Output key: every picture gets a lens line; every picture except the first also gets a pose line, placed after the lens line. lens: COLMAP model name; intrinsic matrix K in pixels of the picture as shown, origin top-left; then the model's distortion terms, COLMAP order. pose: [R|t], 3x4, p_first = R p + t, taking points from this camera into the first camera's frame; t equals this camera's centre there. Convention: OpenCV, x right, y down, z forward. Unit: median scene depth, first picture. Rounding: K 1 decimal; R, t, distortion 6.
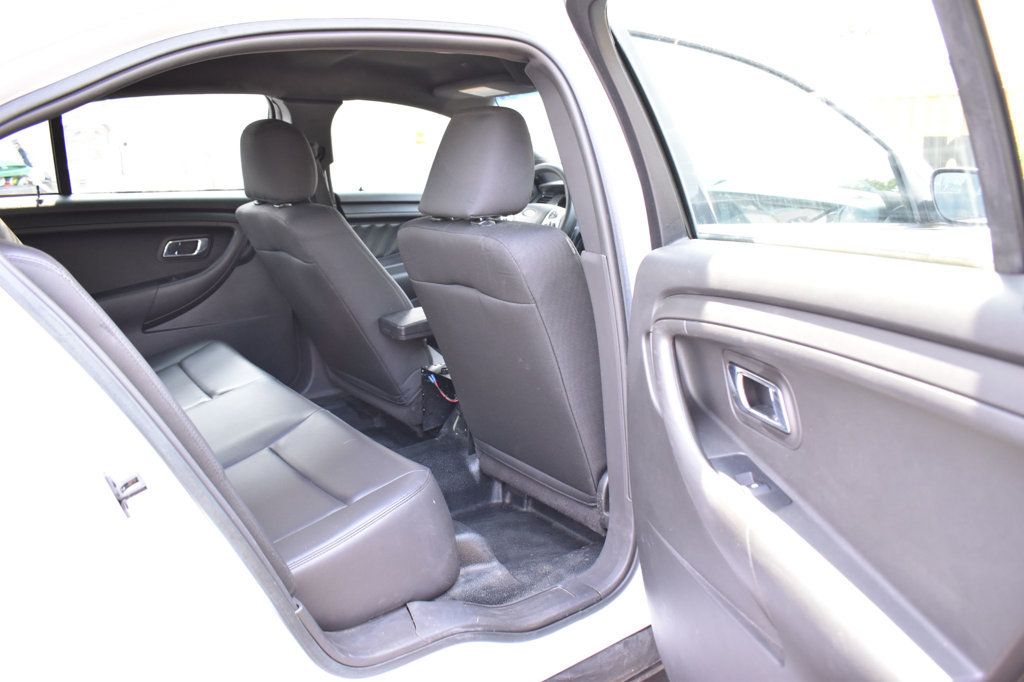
lens RADIAL K [[799.3, 0, 511.1], [0, 799.3, 339.2], [0, 0, 1]] dist [-0.095207, 0.006007]
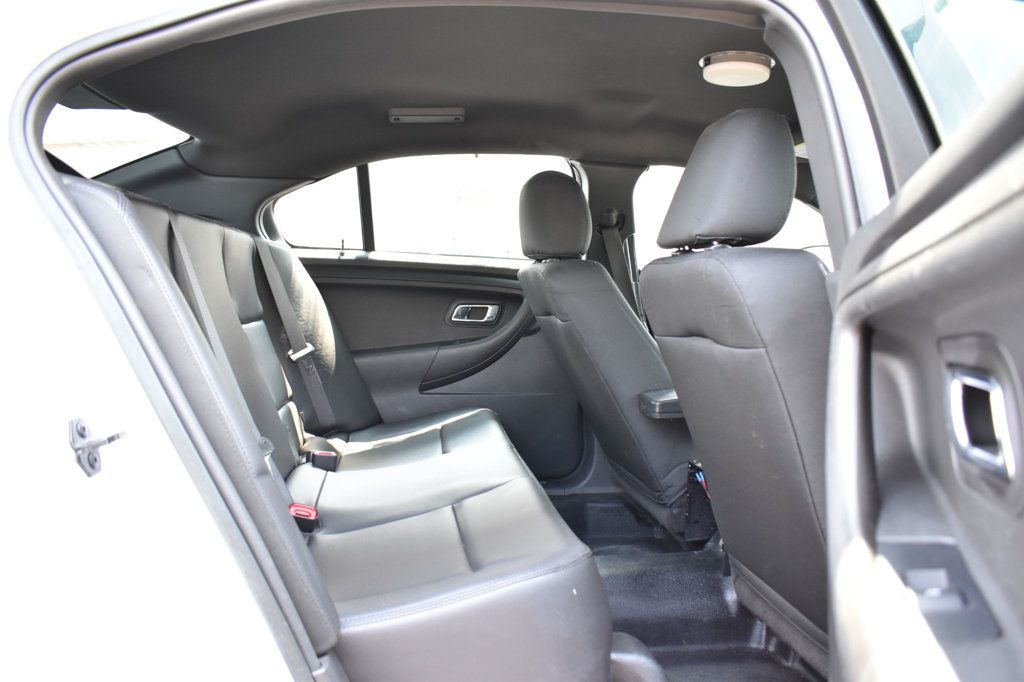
lens RADIAL K [[799.3, 0, 510.1], [0, 799.3, 343.3], [0, 0, 1]] dist [-0.095207, 0.006007]
pose [[0.867321, 0.055494, -0.494646, 0.130909], [-0.142847, 0.979714, -0.140557, 0.060092], [0.476811, 0.192566, 0.857653, 0.199068]]
